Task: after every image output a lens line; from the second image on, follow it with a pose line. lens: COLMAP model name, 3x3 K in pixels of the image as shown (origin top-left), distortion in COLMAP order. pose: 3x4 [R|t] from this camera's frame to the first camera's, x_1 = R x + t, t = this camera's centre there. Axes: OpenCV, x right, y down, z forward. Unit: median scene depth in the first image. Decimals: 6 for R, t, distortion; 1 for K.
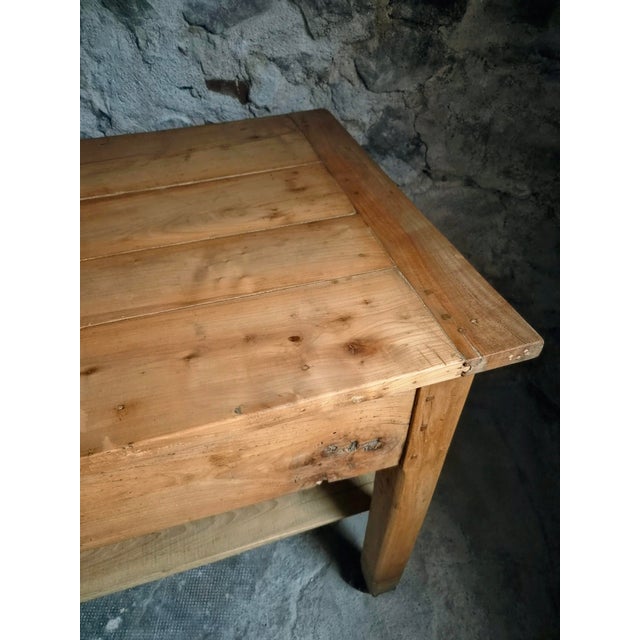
lens RADIAL K [[437.3, 0, 324.6], [0, 437.3, 318.6], [0, 0, 1]] dist [0.051968, -0.044215]
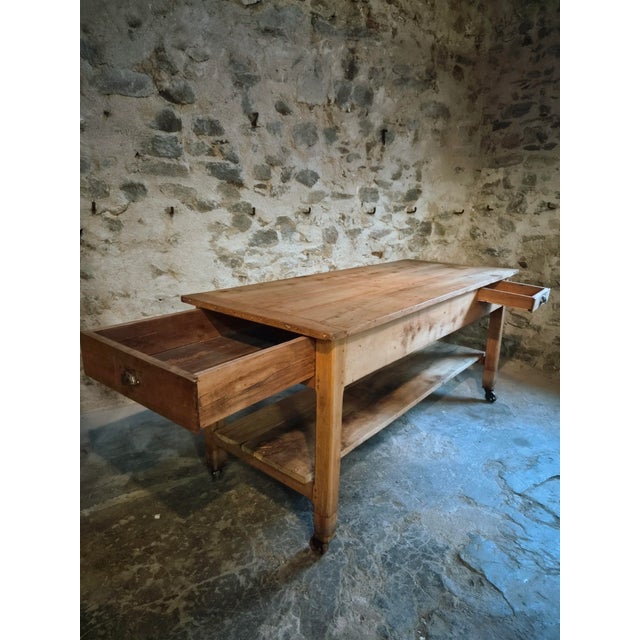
lens RADIAL K [[438.4, 0, 325.6], [0, 438.4, 322.9], [0, 0, 1]] dist [0.061826, -0.047484]
pose [[0.749588, -0.126996, 0.649608, -2.727183], [0.411835, 0.857801, -0.307523, 0.755391], [-0.518180, 0.498046, 0.695298, -0.791986]]
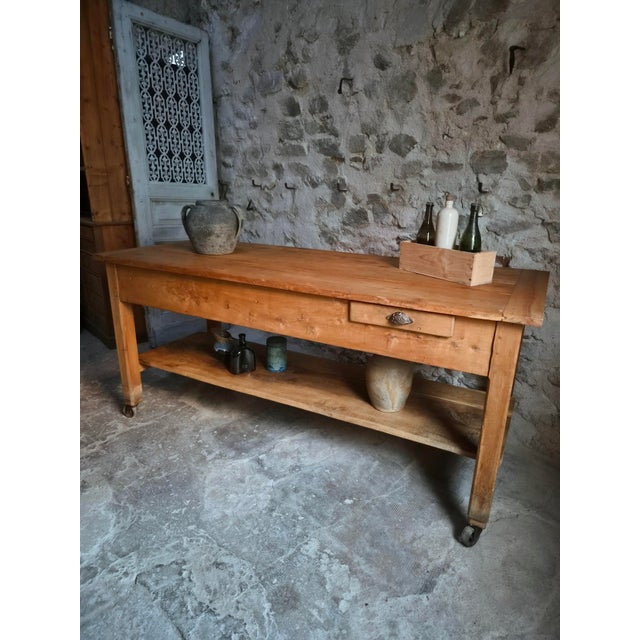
lens RADIAL K [[432.5, 0, 322.3], [0, 432.5, 322.5], [0, 0, 1]] dist [0.062987, -0.050338]
pose [[0.842491, 0.208638, -0.496668, 0.149976], [-0.390585, 0.871533, -0.296435, 0.624067], [0.371015, 0.443735, 0.815749, -0.773360]]
